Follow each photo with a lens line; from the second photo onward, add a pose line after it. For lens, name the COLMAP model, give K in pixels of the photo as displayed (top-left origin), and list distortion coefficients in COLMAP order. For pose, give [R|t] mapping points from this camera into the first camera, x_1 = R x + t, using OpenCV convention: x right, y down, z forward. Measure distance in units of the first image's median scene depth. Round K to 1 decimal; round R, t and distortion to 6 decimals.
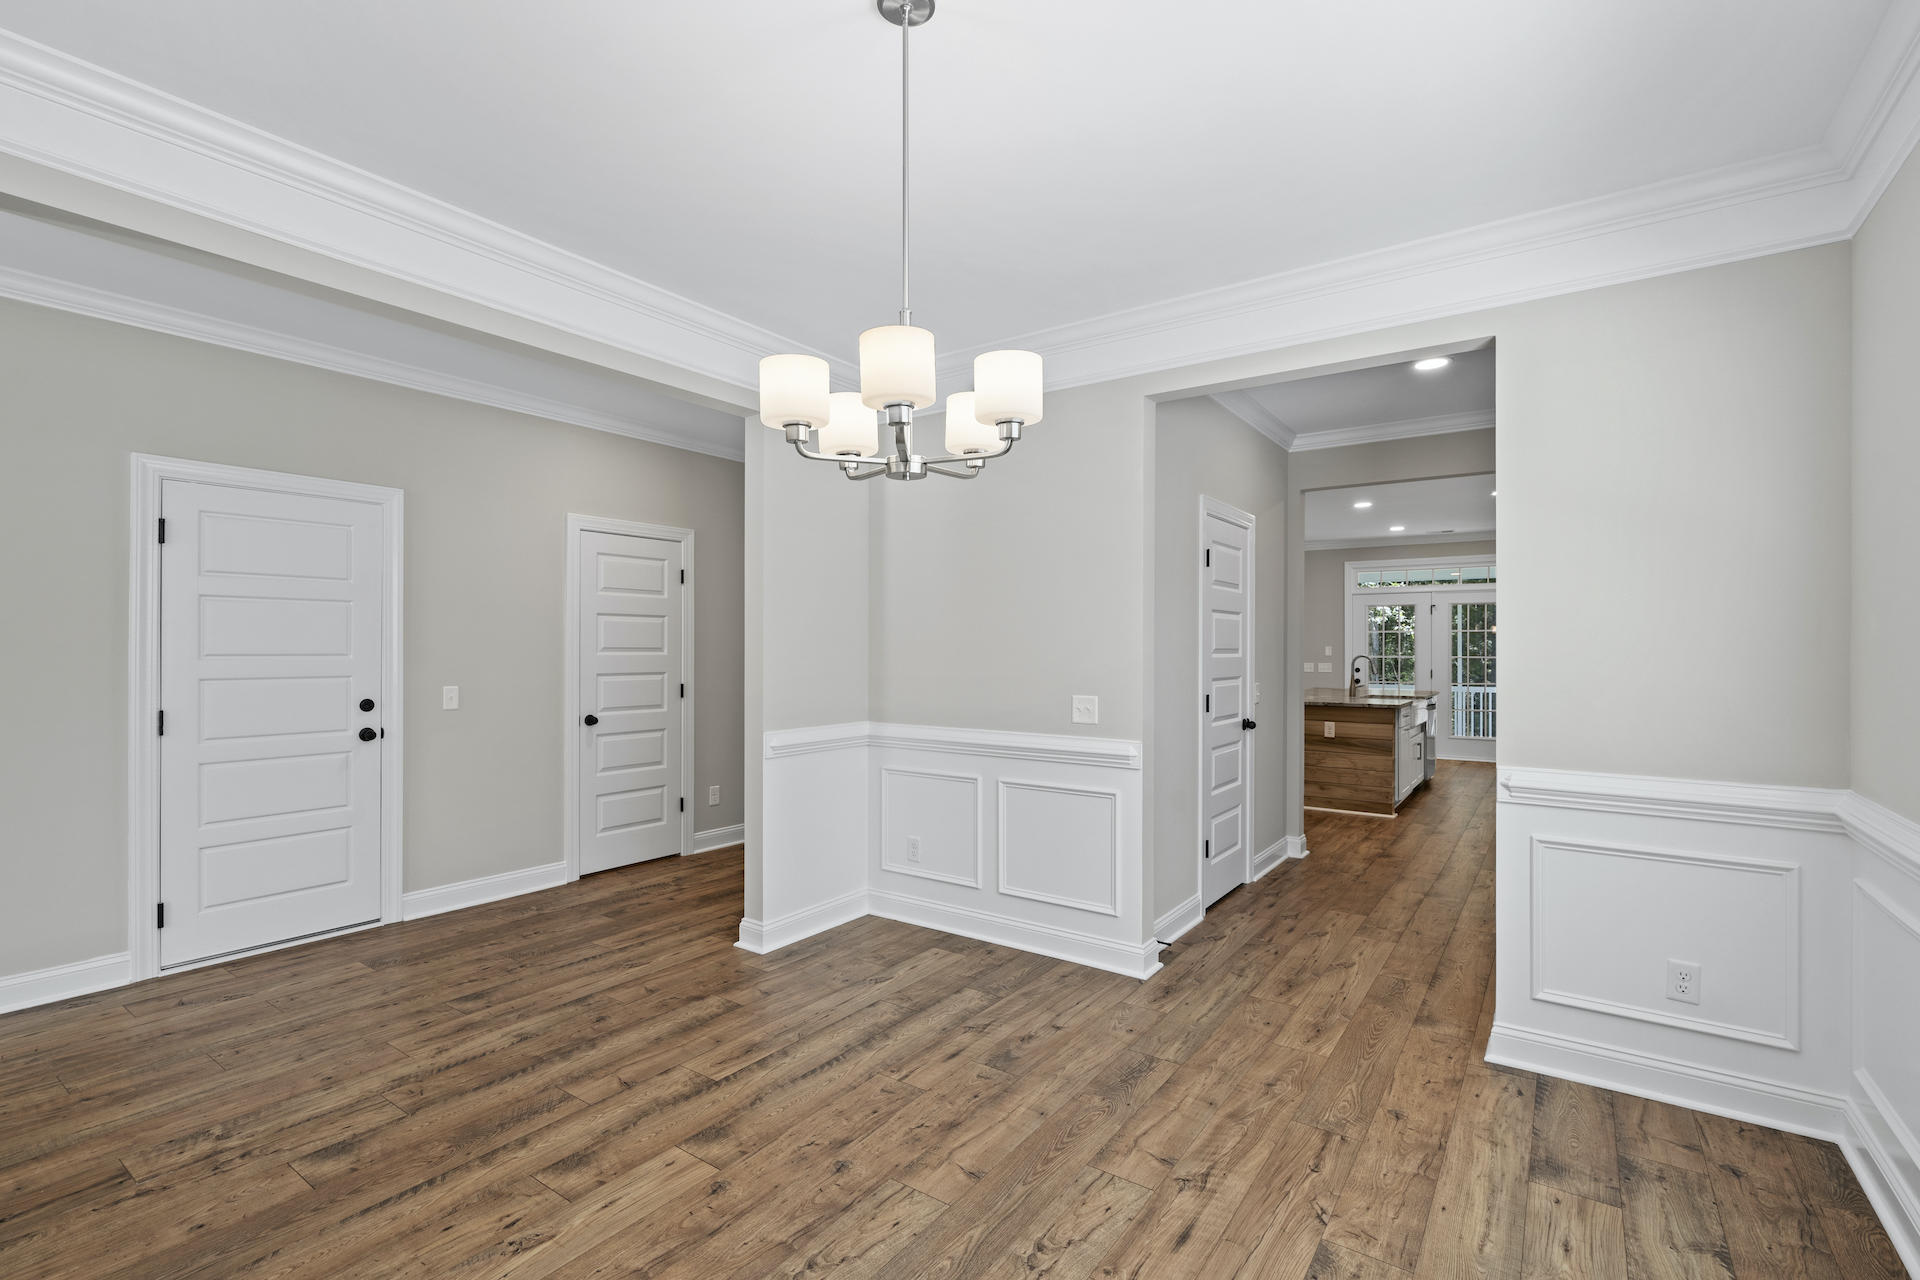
lens RADIAL K [[880.2, 0, 956.5], [0, 880.2, 656.4], [0, 0, 1]] dist [0.004459, 0.000238]
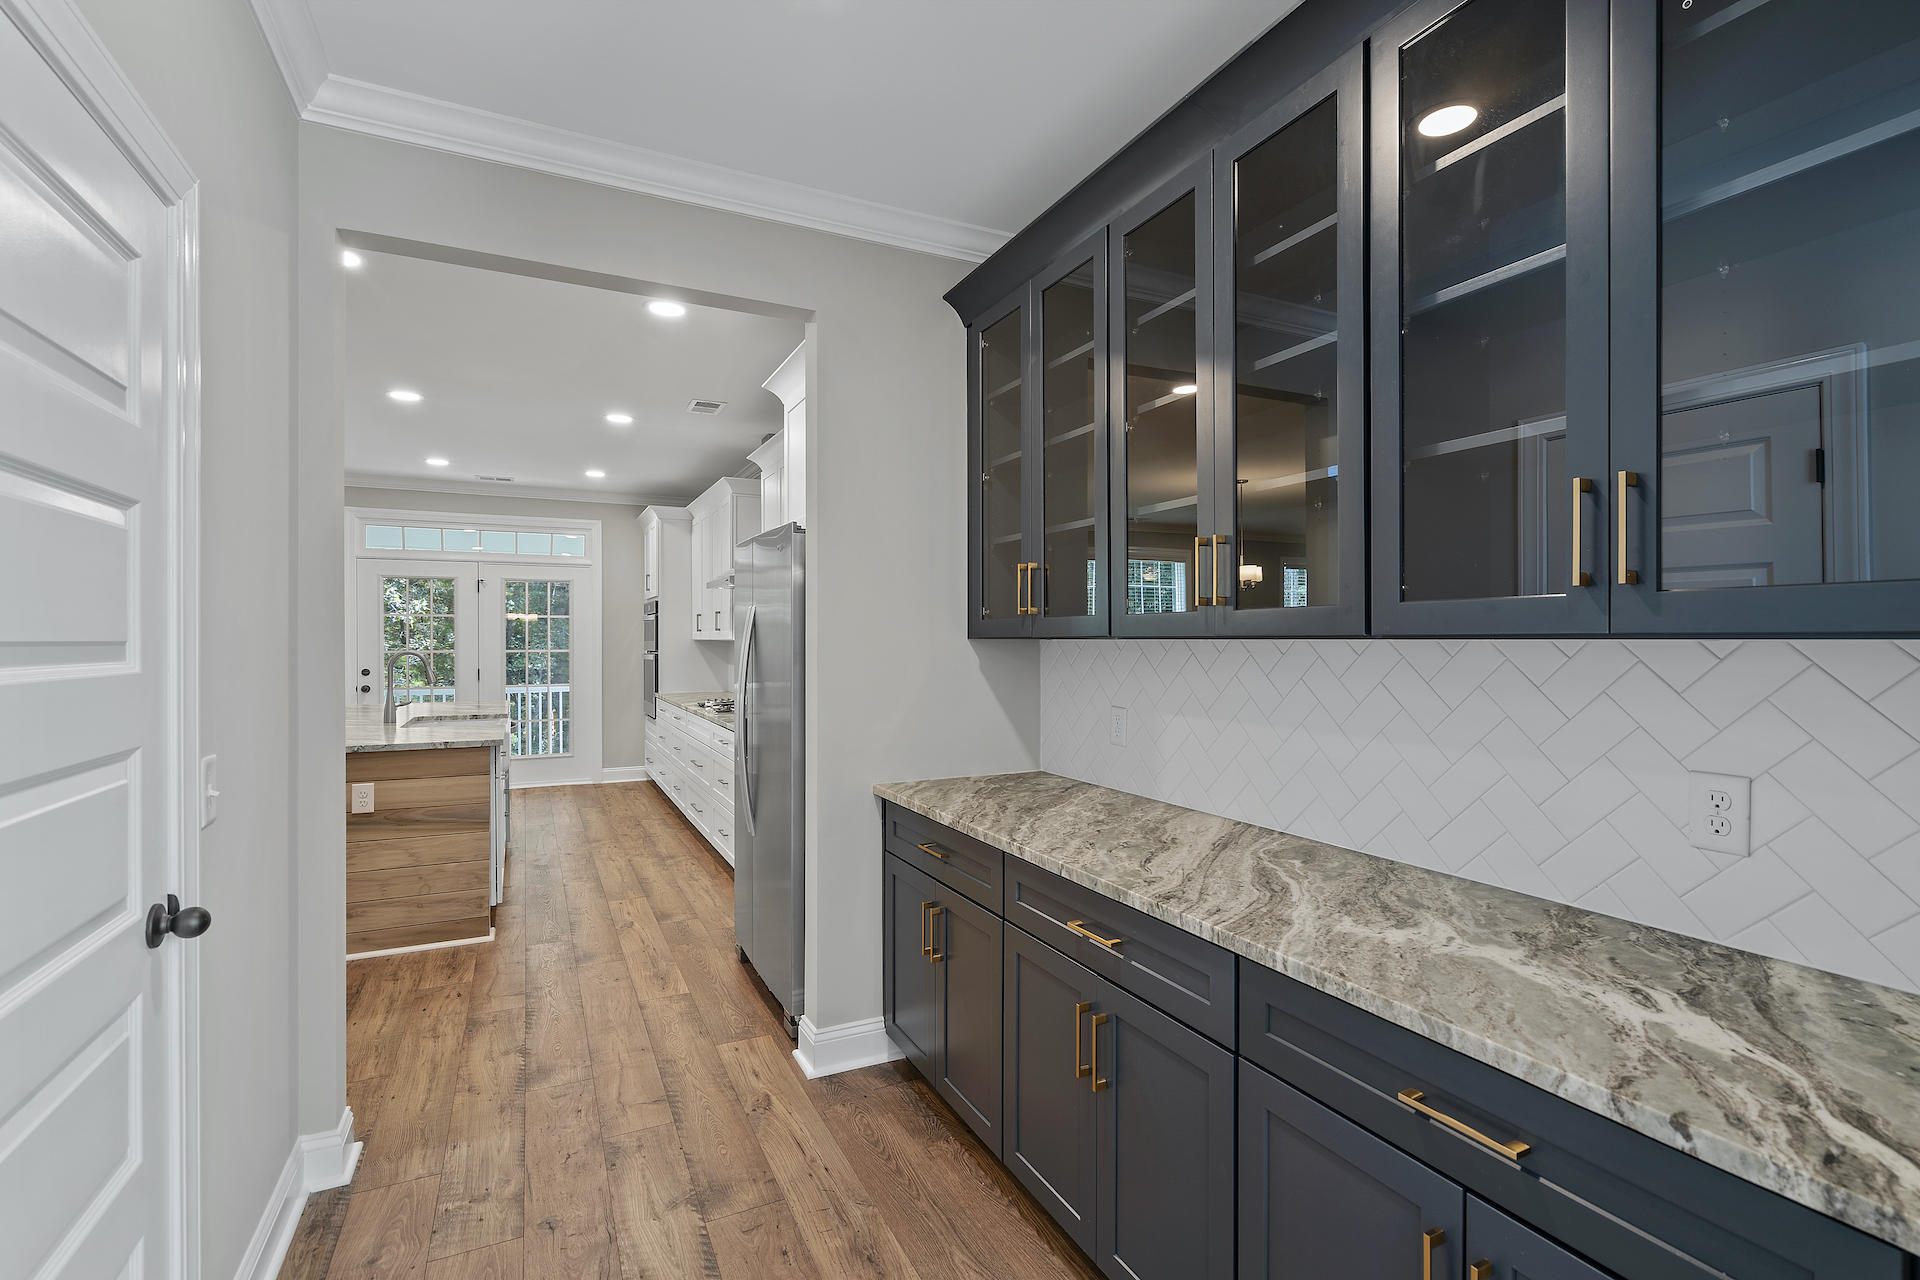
lens RADIAL K [[880.2, 0, 971.7], [0, 880.2, 646.7], [0, 0, 1]] dist [0.004459, 0.000238]
pose [[0.478678, -0.005566, 0.877973, 0.142971], [0.005497, 0.999979, 0.003342, -0.005421], [-0.877973, 0.003227, 0.478699, 0.444890]]
